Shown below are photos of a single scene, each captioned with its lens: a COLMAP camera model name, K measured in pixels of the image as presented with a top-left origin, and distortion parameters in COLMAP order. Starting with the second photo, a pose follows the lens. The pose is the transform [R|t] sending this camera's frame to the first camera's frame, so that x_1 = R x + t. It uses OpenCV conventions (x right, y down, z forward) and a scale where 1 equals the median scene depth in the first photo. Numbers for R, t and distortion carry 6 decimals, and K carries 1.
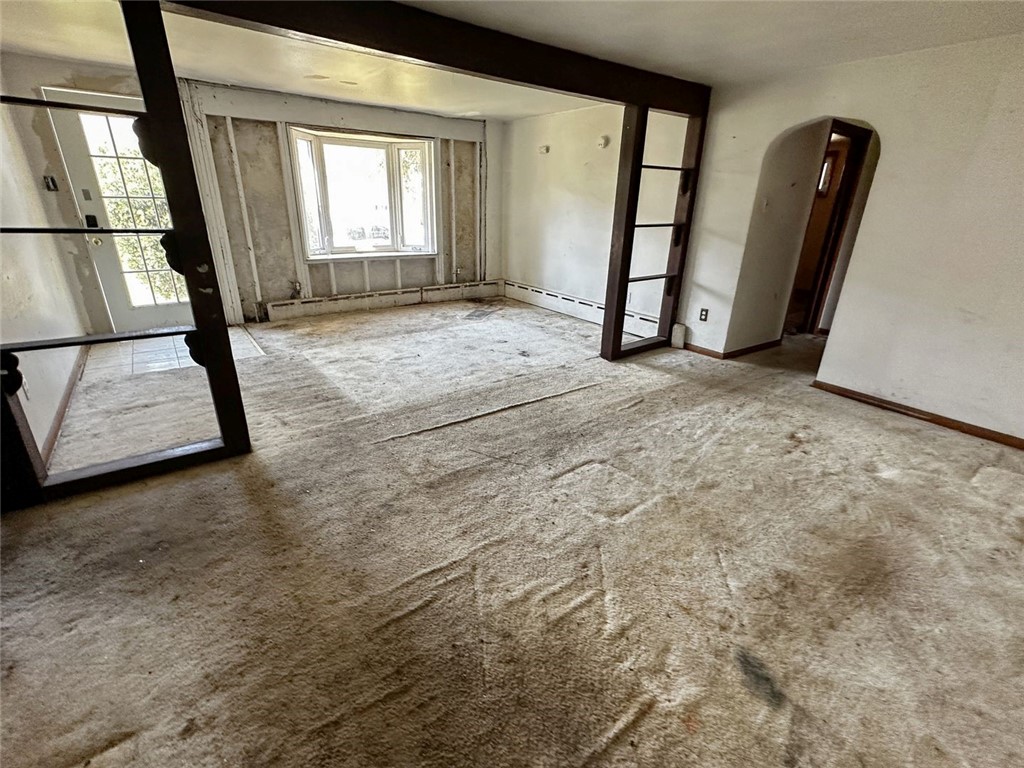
lens RADIAL K [[465.9, 0, 507.0], [0, 465.9, 383.9], [0, 0, 1]] dist [-0.002940, 0.000045]
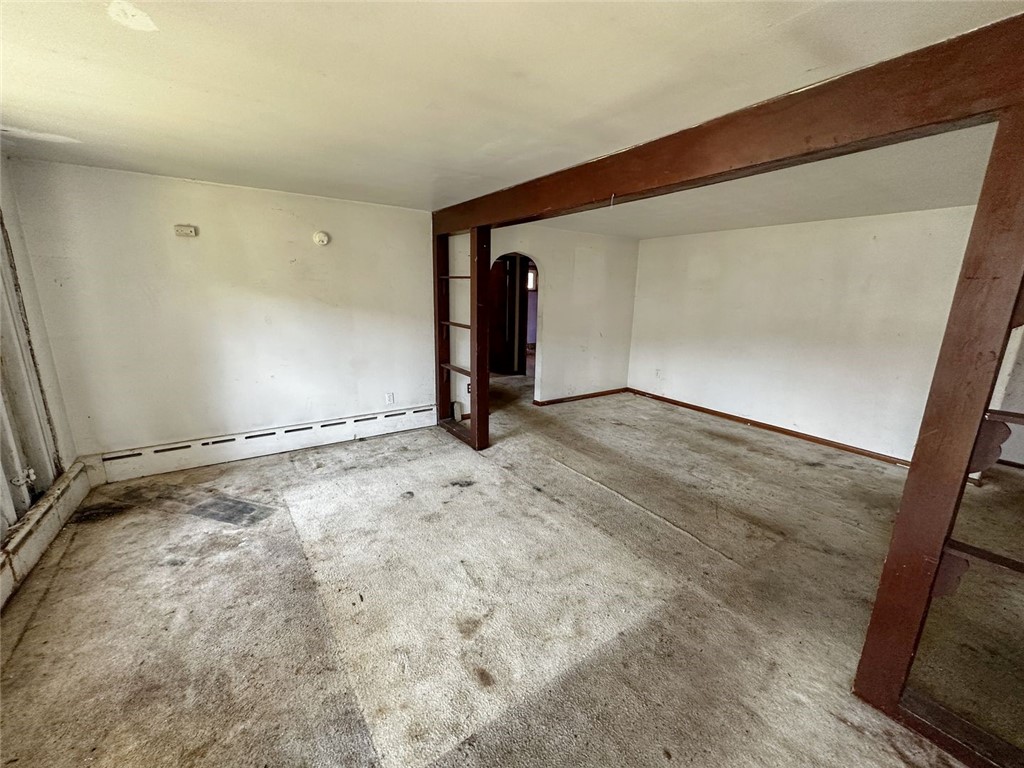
lens RADIAL K [[409.1, 0, 513.2], [0, 409.1, 380.8], [0, 0, 1]] dist [0.000230, 0.000264]
pose [[0.035446, -0.241724, 0.969697, -0.672944], [0.351239, 0.911418, 0.214357, -0.382934], [-0.935615, 0.332997, 0.117209, 0.798086]]
